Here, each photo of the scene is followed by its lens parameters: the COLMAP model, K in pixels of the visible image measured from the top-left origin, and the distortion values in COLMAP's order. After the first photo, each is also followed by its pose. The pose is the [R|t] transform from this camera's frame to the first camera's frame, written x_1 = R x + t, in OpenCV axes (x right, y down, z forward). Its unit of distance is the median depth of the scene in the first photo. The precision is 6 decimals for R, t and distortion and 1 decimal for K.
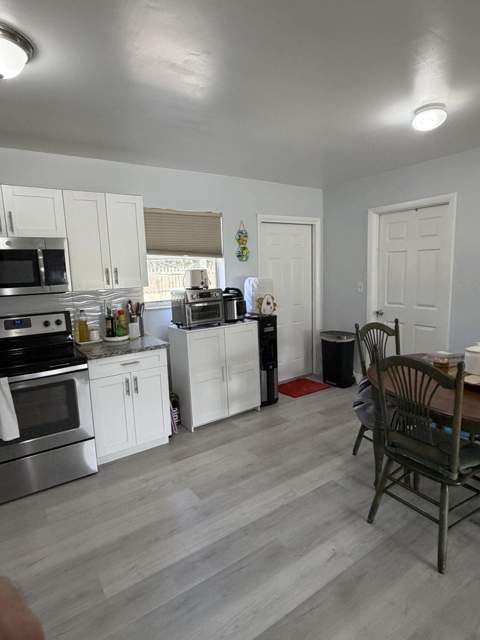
lens RADIAL K [[352.6, 0, 240.8], [0, 352.6, 318.4], [0, 0, 1]] dist [0.001837, 0.000092]
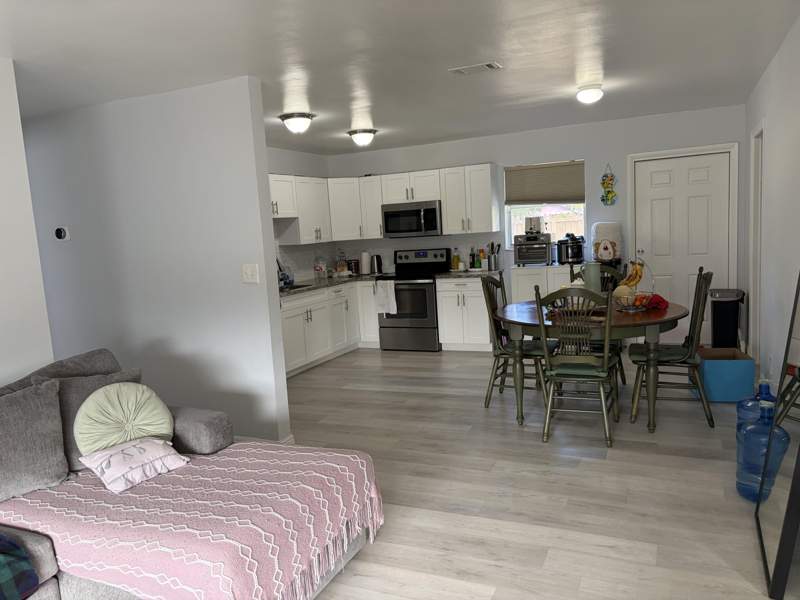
lens RADIAL K [[606.1, 0, 399.1], [0, 606.1, 301.5], [0, 0, 1]] dist [-0.001733, -0.001657]
pose [[0.542550, 0.101630, -0.833853, 1.419777], [-0.072197, 0.994623, 0.074249, 0.025272], [0.836915, 0.019918, 0.546970, -0.503308]]
